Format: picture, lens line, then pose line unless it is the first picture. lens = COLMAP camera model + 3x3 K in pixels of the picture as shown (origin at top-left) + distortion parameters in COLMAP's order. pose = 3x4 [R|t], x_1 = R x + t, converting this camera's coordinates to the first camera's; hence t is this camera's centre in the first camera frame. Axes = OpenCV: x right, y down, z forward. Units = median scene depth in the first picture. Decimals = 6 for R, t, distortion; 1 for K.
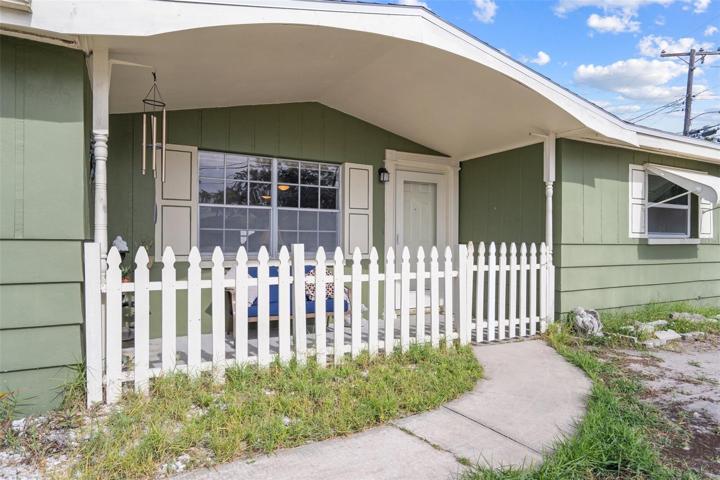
lens RADIAL K [[361.9, 0, 360.0], [0, 361.9, 240.0], [0, 0, 1]] dist [0.000643, -0.000381]
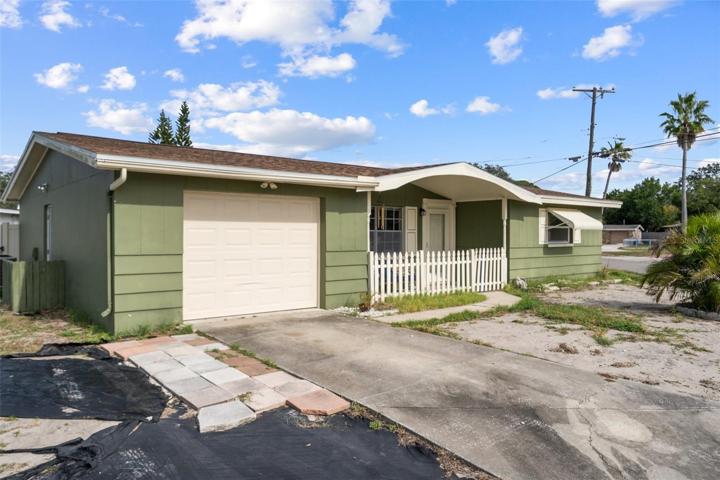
lens RADIAL K [[361.9, 0, 360.0], [0, 361.9, 240.0], [0, 0, 1]] dist [0.000643, -0.000381]
pose [[0.988528, -0.004522, 0.150972, -0.649906], [0.003305, 0.999960, 0.008308, -0.057218], [-0.151003, -0.007714, 0.988503, -0.994347]]
